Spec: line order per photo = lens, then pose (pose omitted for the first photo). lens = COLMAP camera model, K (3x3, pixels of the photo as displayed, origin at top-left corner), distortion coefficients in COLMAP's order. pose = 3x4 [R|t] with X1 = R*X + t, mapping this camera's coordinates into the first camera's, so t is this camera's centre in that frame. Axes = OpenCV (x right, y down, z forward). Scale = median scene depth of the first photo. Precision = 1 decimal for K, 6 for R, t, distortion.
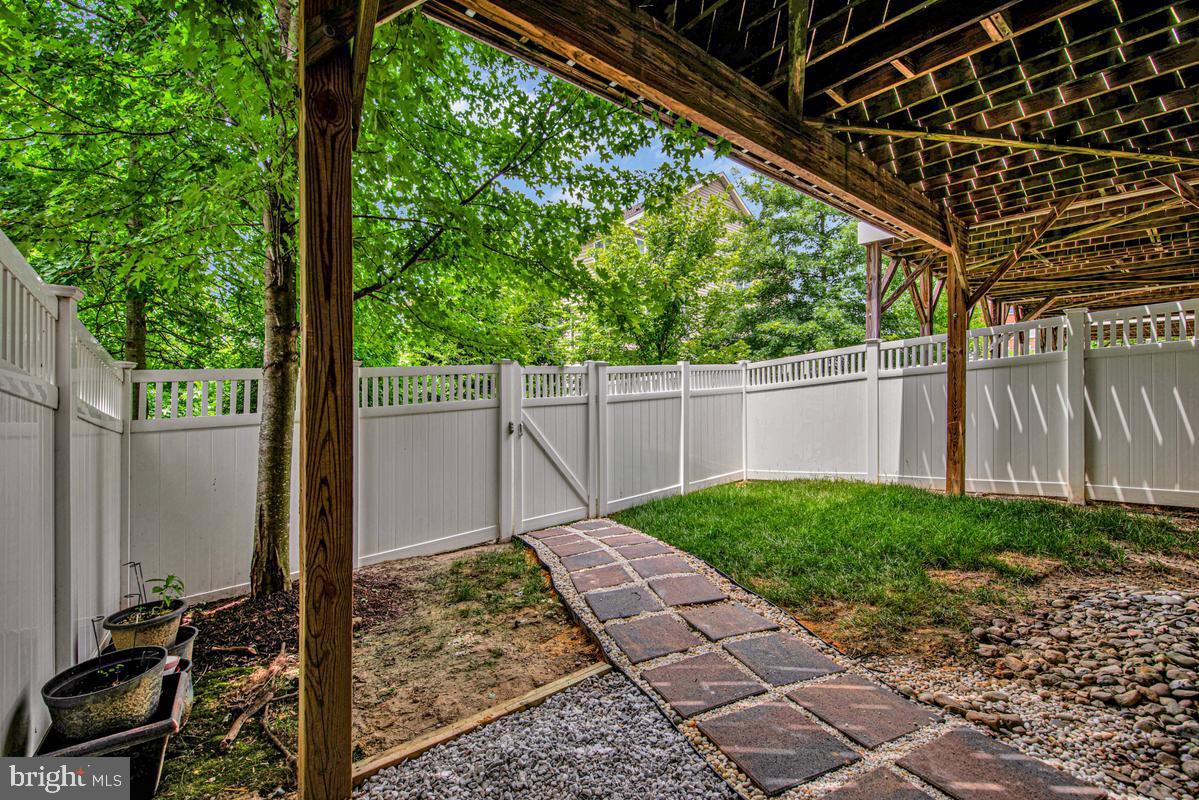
lens RADIAL K [[490.9, 0, 599.4], [0, 490.9, 396.4], [0, 0, 1]] dist [-0.013403, -0.002577]
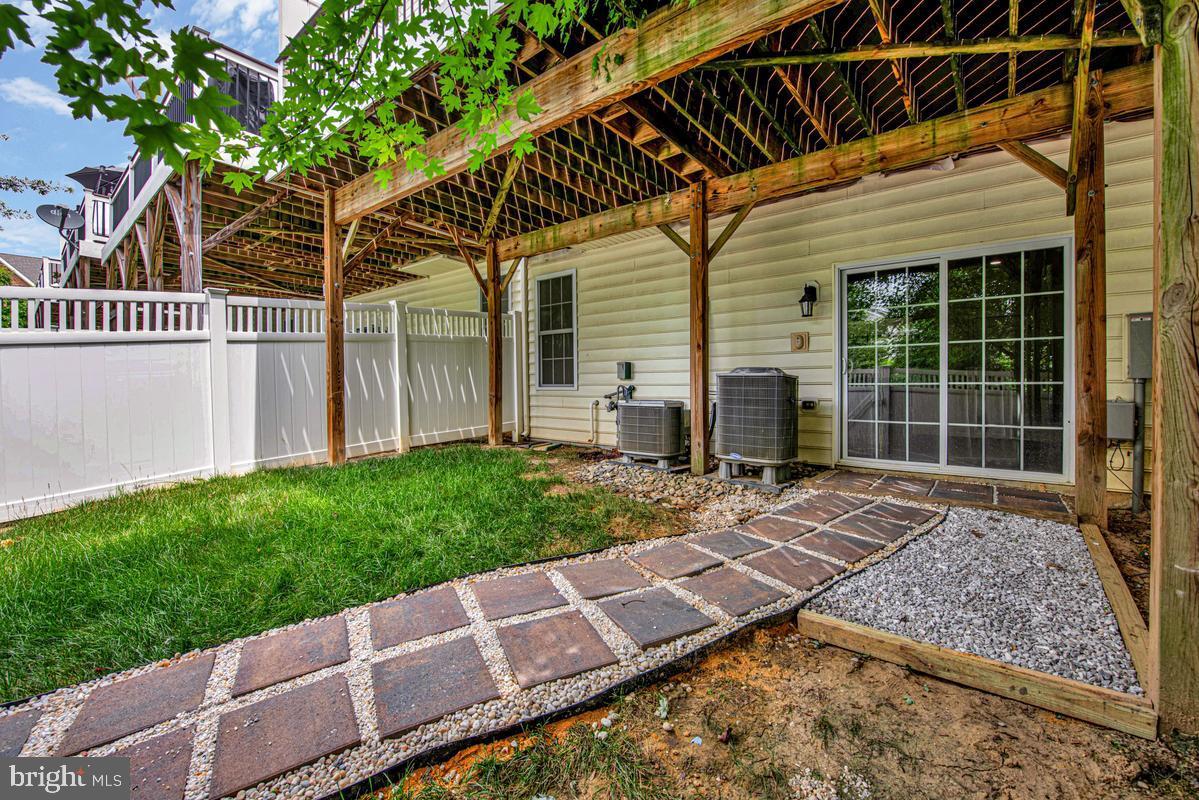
lens RADIAL K [[490.9, 0, 599.2], [0, 490.9, 397.4], [0, 0, 1]] dist [-0.013403, -0.002577]
pose [[-0.213128, -0.018818, 0.976843, -0.401570], [0.001242, 0.999808, 0.019531, 0.048217], [-0.977024, 0.005376, -0.213063, 0.759733]]
